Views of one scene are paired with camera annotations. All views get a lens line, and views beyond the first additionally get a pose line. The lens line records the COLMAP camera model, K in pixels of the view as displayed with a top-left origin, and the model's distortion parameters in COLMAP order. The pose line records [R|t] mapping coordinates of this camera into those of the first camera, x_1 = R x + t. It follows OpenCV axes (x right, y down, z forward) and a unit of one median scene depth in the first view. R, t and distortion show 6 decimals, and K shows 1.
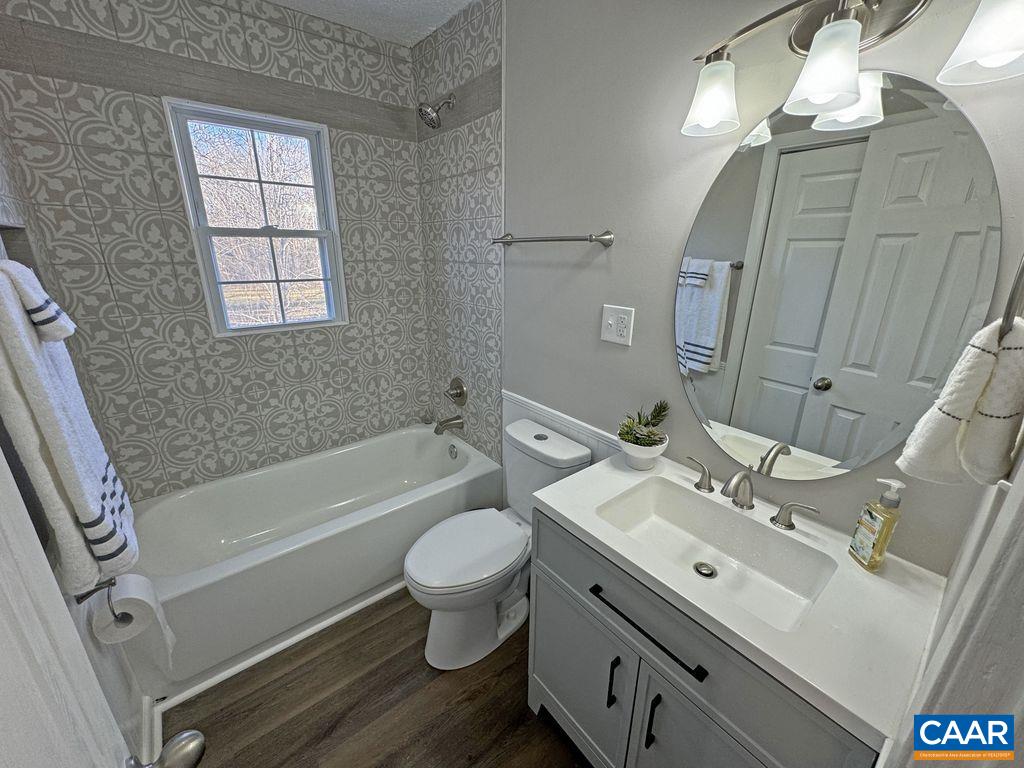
lens RADIAL K [[408.2, 0, 511.2], [0, 408.2, 381.3], [0, 0, 1]] dist [-0.003234, 0.000428]
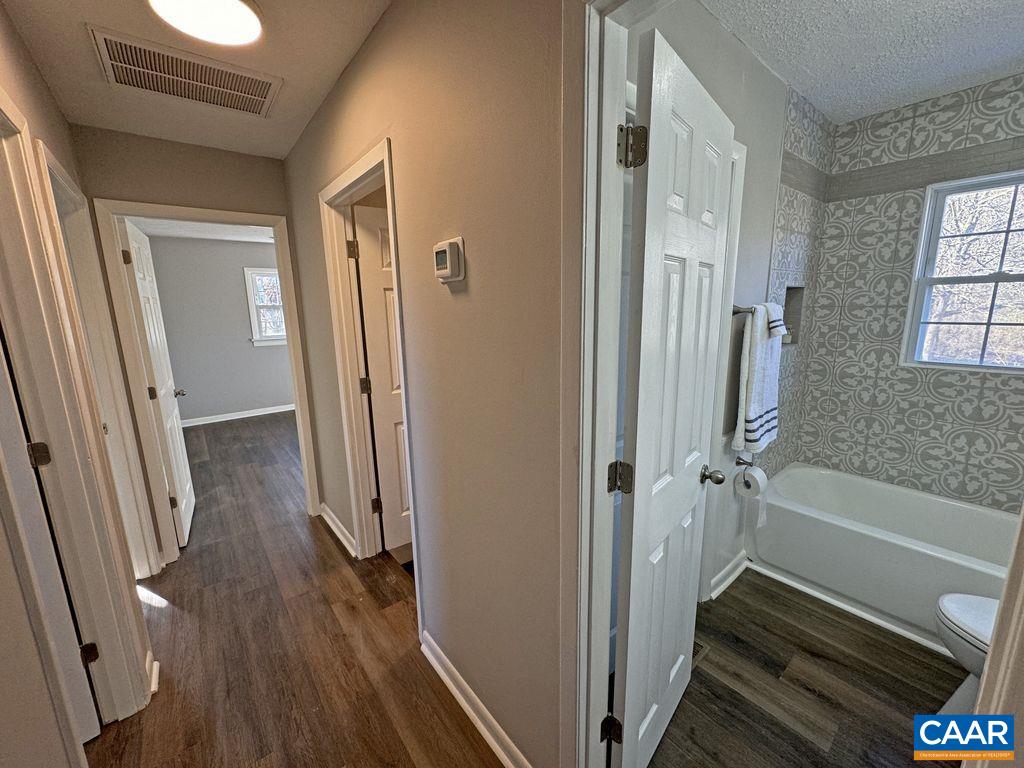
lens RADIAL K [[408.2, 0, 511.2], [0, 408.2, 381.3], [0, 0, 1]] dist [-0.003234, 0.000428]
pose [[0.001825, 0.169012, -0.985612, 0.486296], [-0.295786, 0.941603, 0.160918, 0.085924], [0.955252, 0.291237, 0.051710, -0.169833]]
